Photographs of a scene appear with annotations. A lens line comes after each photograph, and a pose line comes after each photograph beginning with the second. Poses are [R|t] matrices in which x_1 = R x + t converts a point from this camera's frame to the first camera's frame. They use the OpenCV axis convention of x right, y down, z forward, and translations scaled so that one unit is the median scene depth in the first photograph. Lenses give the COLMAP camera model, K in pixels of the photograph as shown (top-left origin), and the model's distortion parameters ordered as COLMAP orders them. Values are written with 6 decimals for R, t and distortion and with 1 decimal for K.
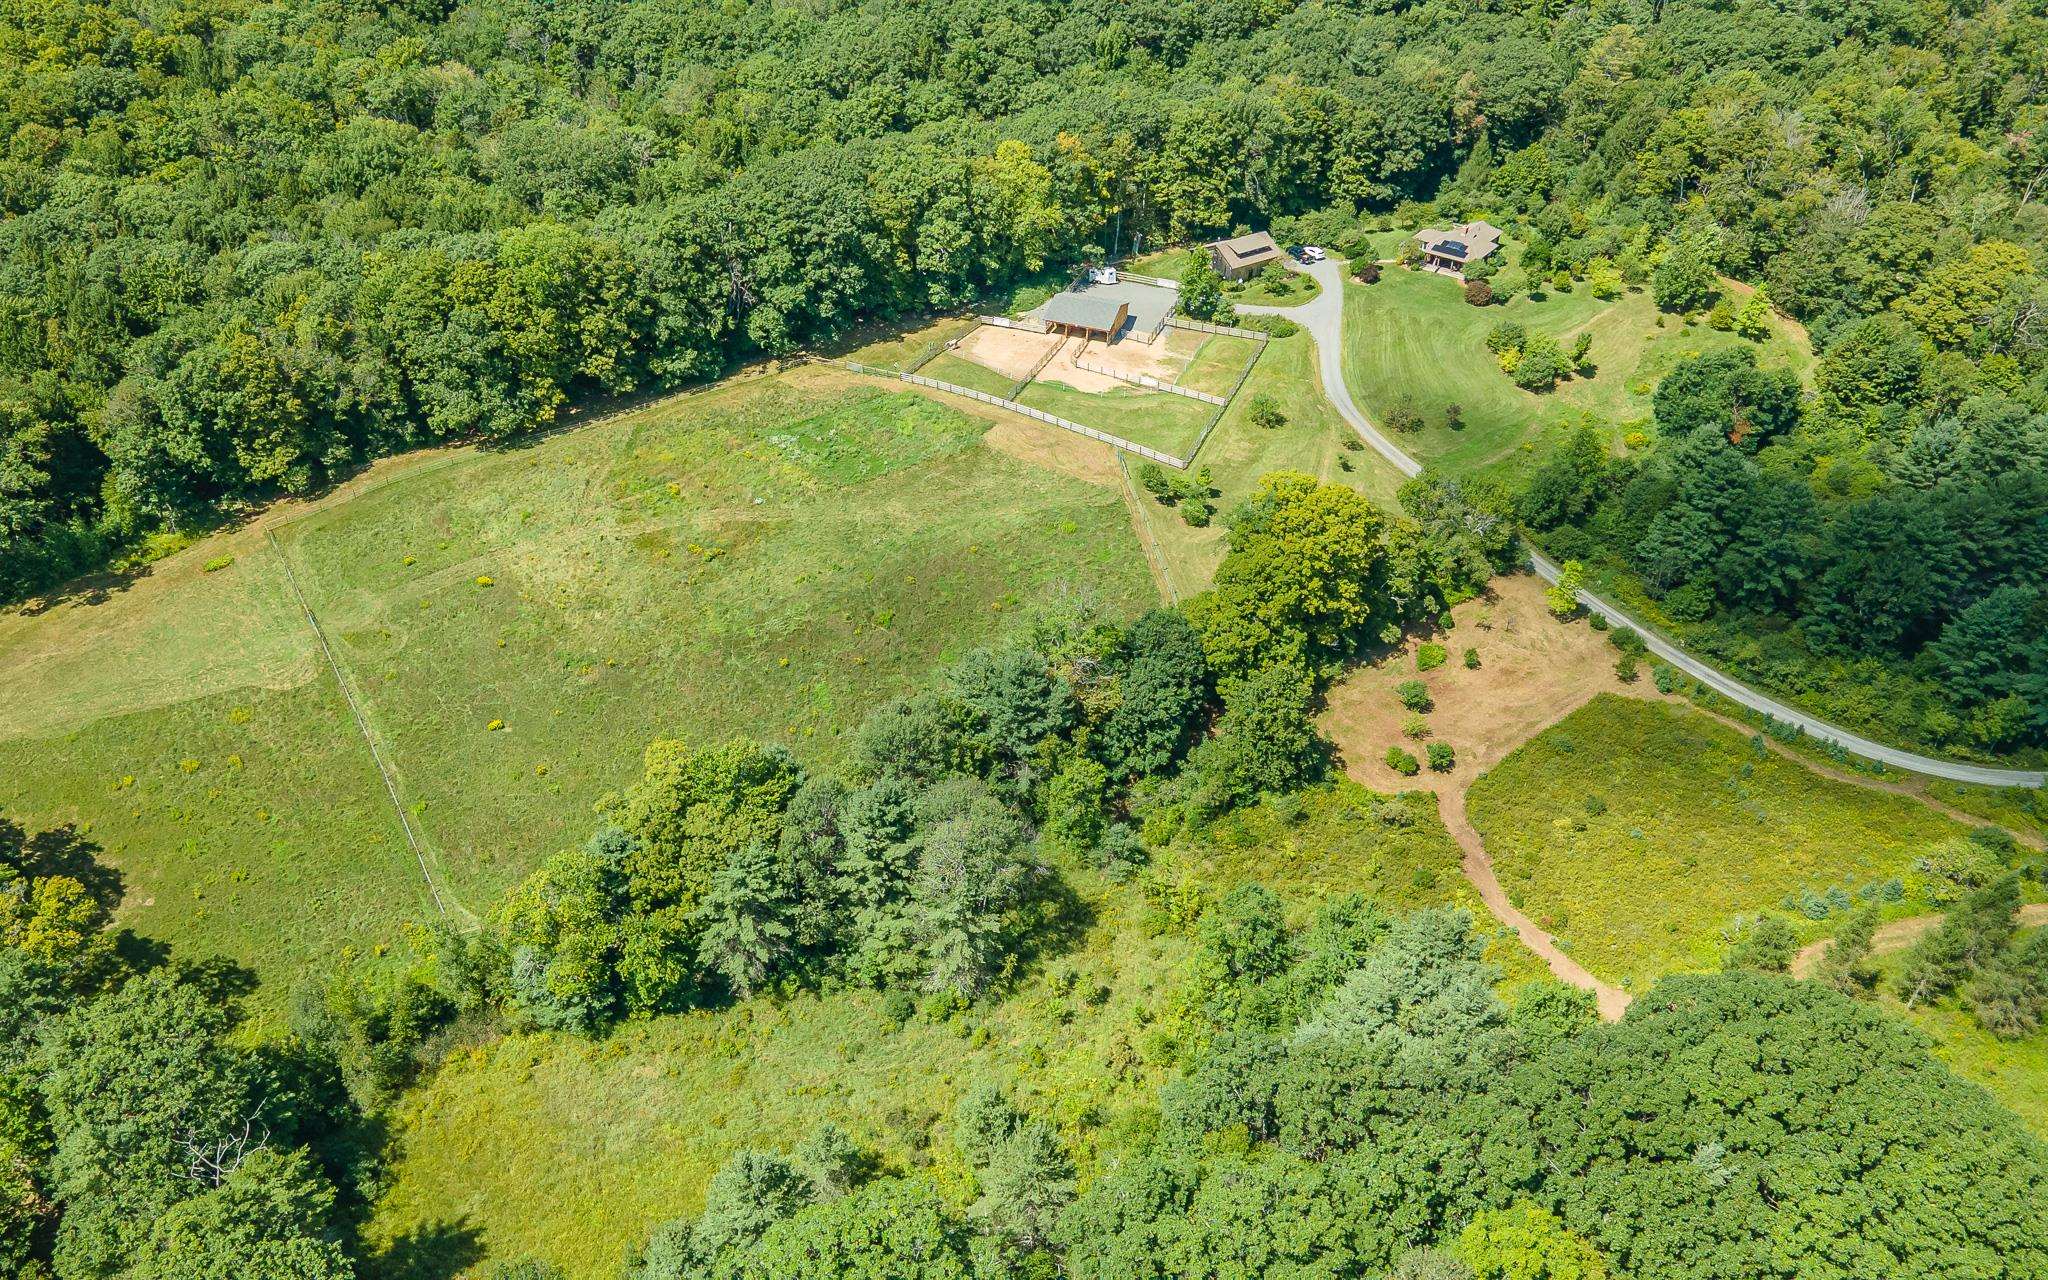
lens RADIAL K [[1650.2, 0, 980.0], [0, 1650.2, 637.5], [0, 0, 1]] dist [0.060961, -0.177627]
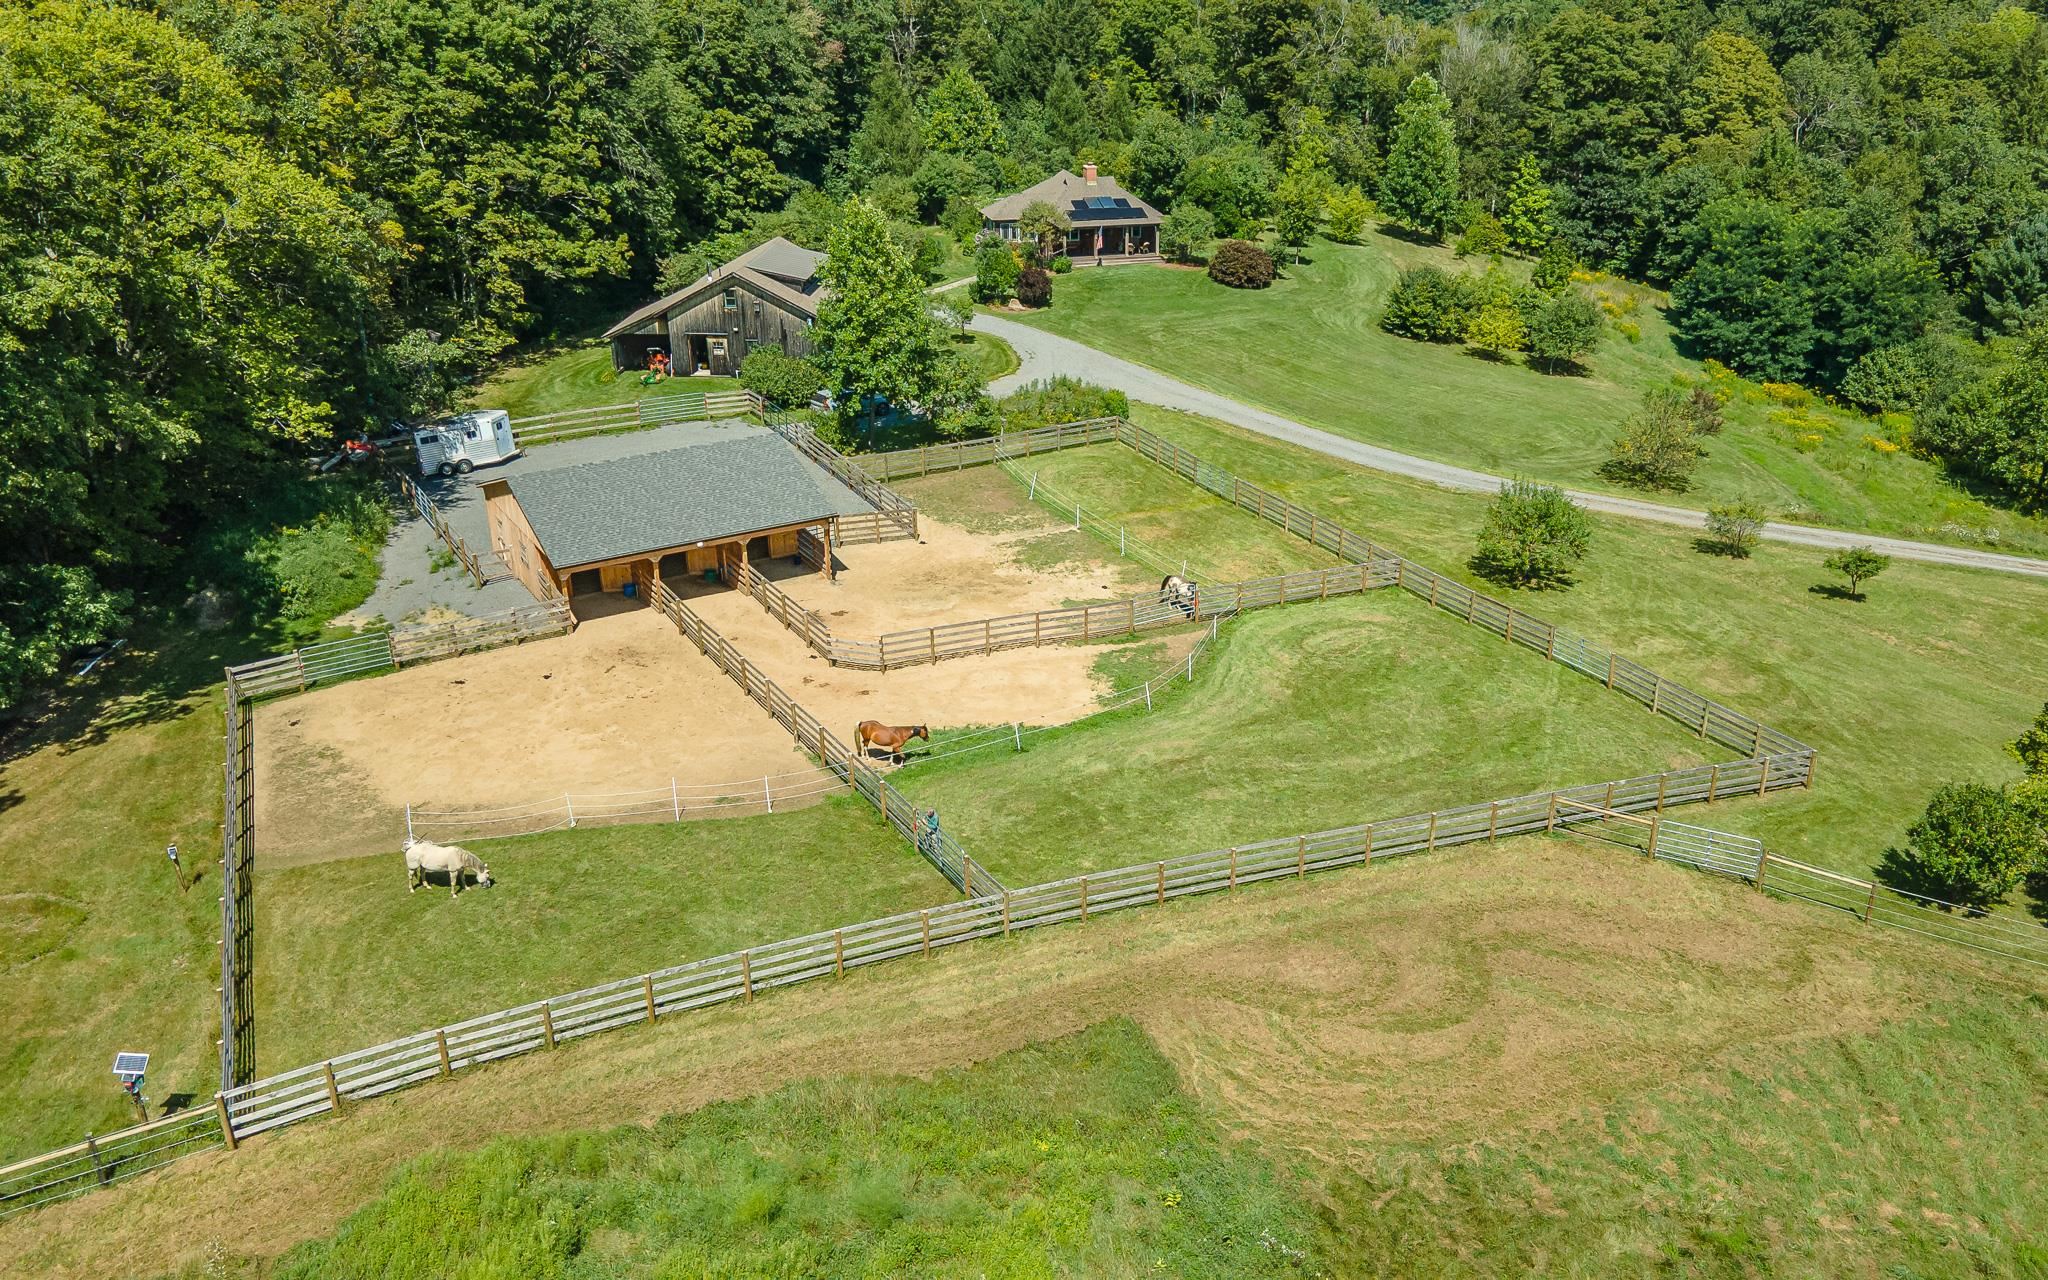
lens RADIAL K [[1658.2, 0, 1131.5], [0, 1658.2, 640.2], [0, 0, 1]] dist [0.009744, 0.006887]
pose [[0.567423, -0.330362, 0.754249, -0.090679], [0.474442, 0.879827, 0.028441, -0.150003], [-0.673005, 0.341710, 0.655972, 0.784413]]
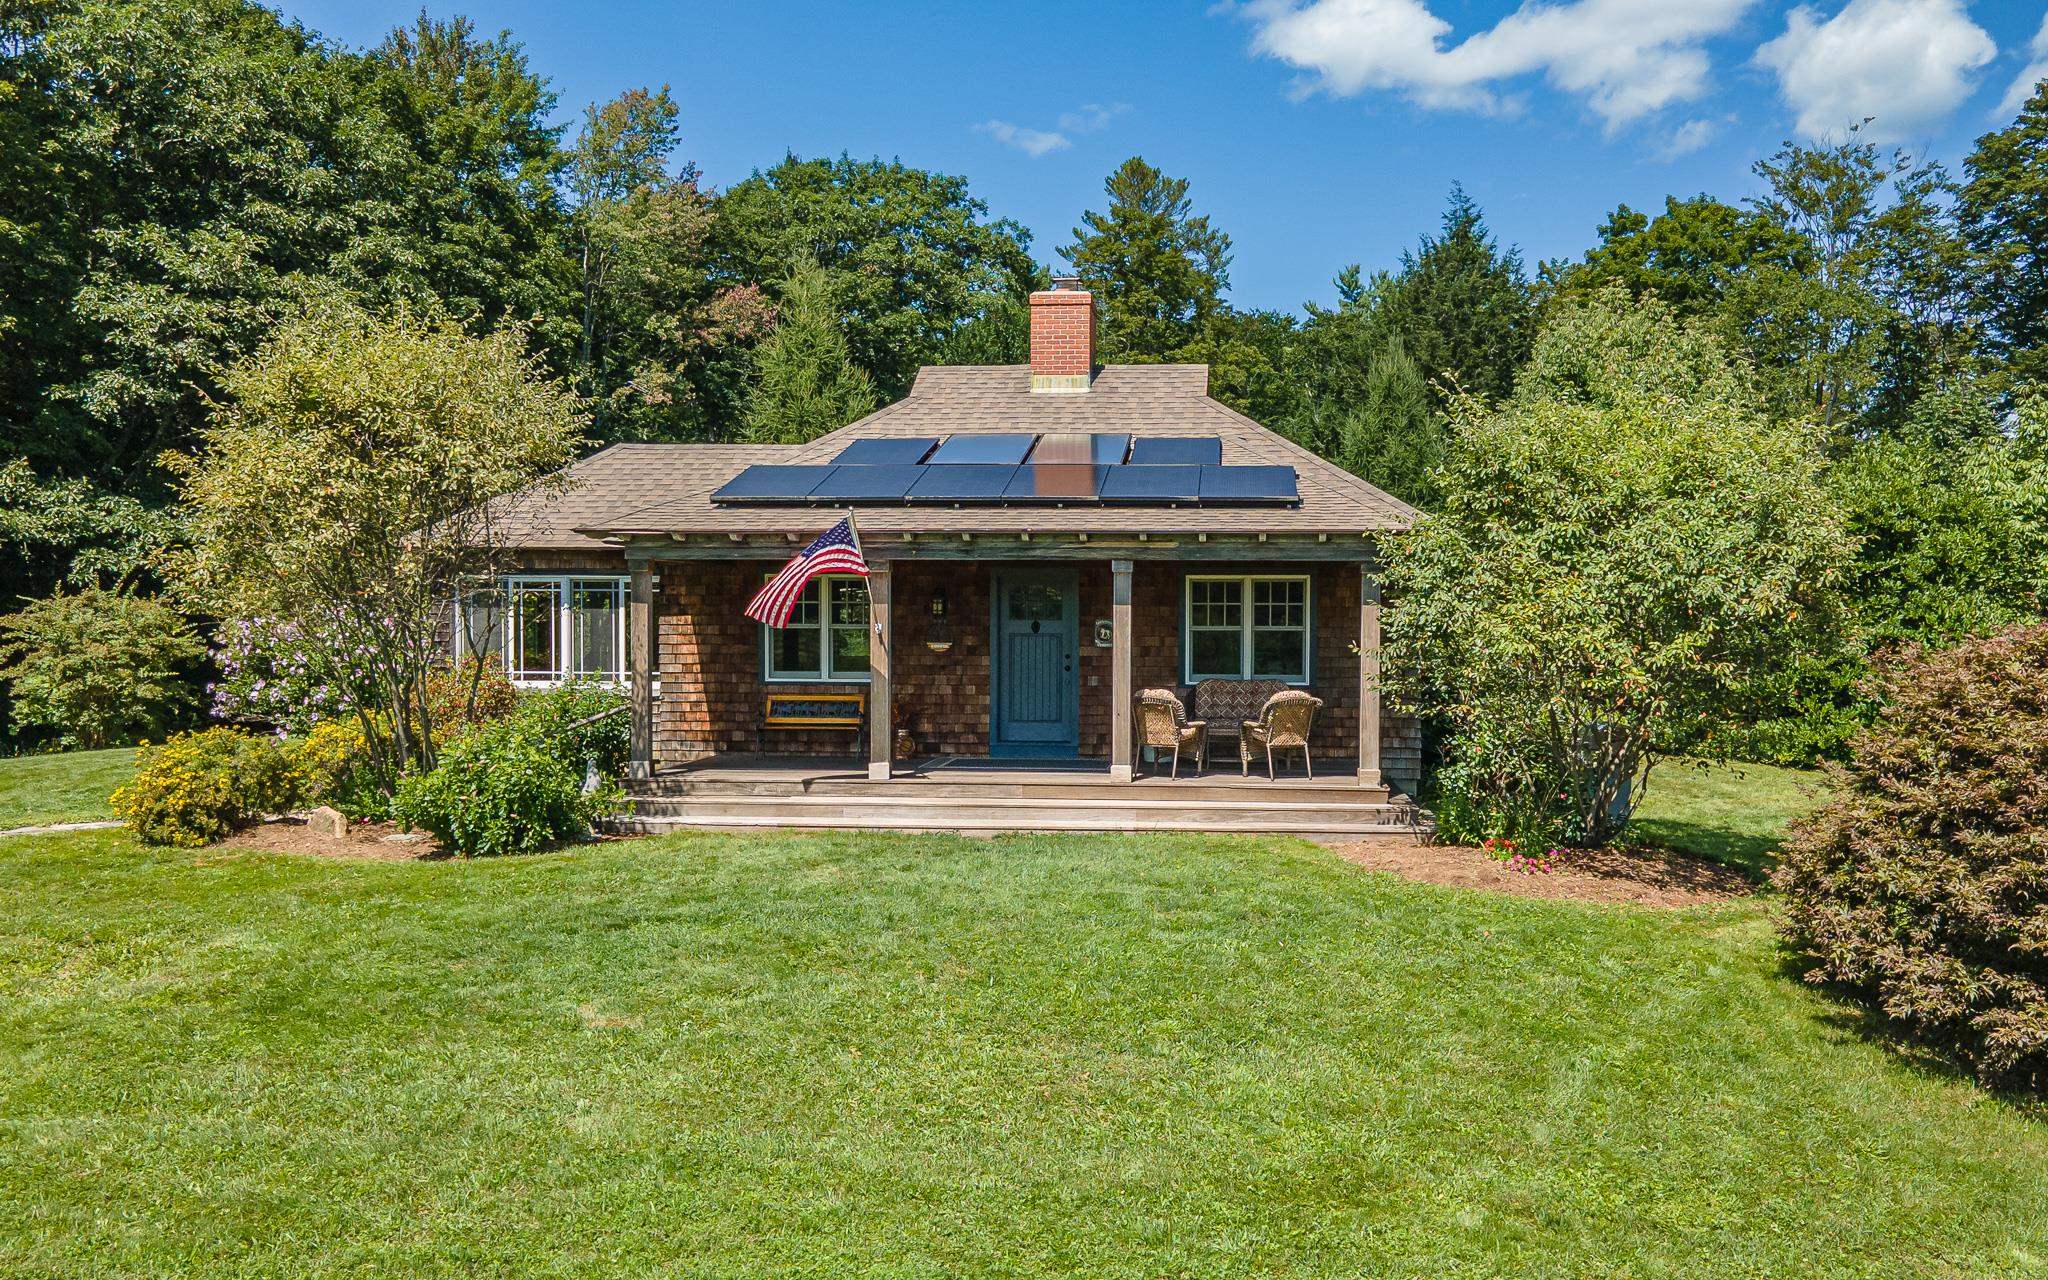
lens RADIAL K [[1736.0, 0, 1082.9], [0, 1736.0, 640.6], [0, 0, 1]] dist [0.060256, -0.073567]
pose [[0.837154, -0.006476, 0.546929, 0.263239], [0.317205, 0.820355, -0.475814, -0.207075], [-0.445595, 0.571818, 0.688818, 1.010114]]
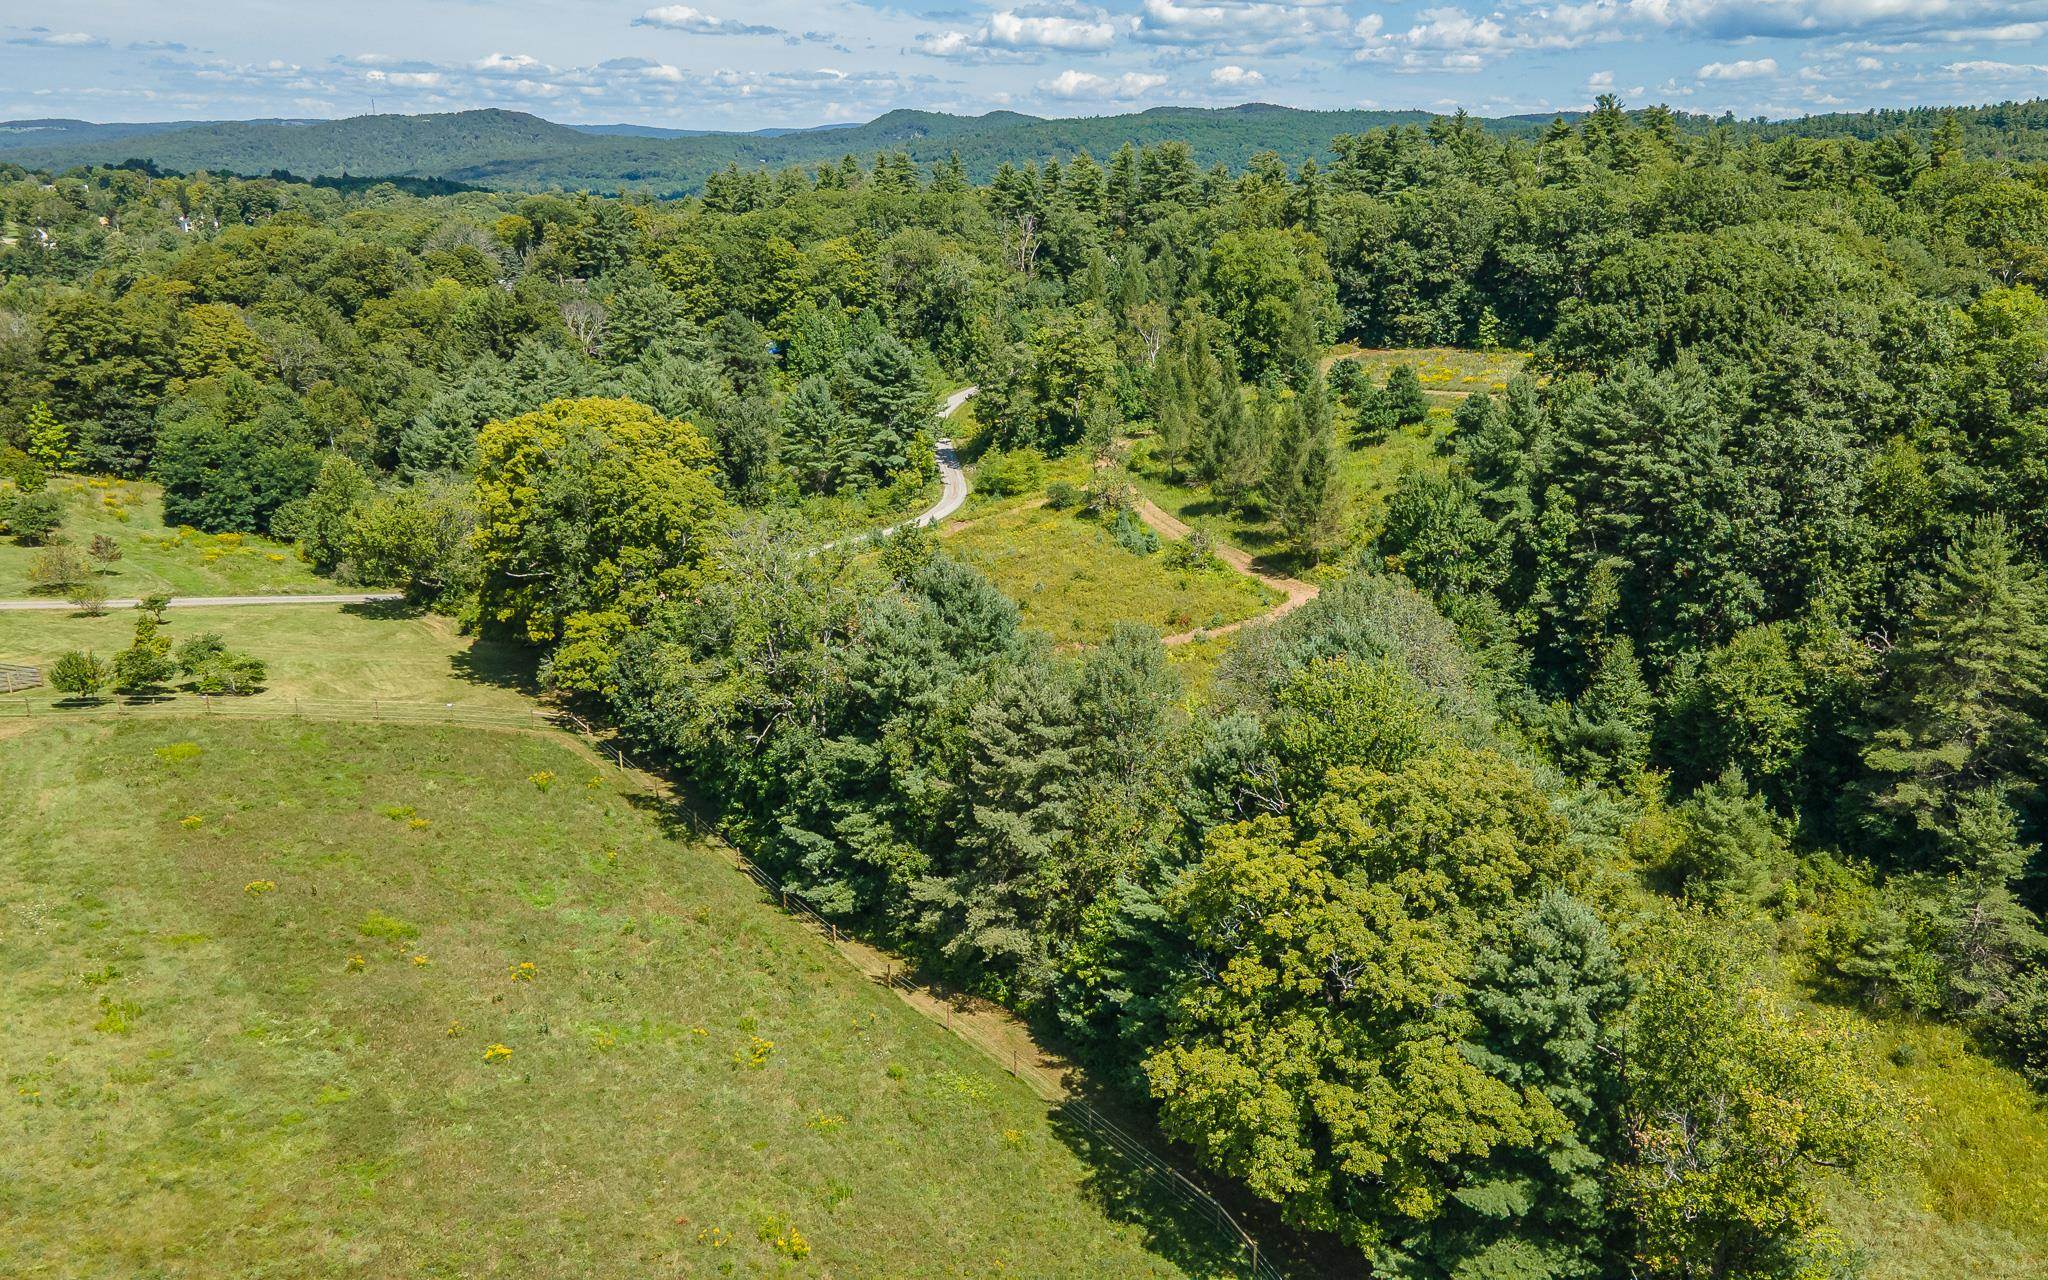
lens RADIAL K [[1647.4, 0, 1149.6], [0, 1647.4, 638.5], [0, 0, 1]] dist [-0.004928, 0.064785]
pose [[-0.090337, -0.283672, 0.954657, -0.331507], [0.574261, 0.768332, 0.282648, -0.056041], [-0.813673, 0.573756, 0.093493, 0.587222]]
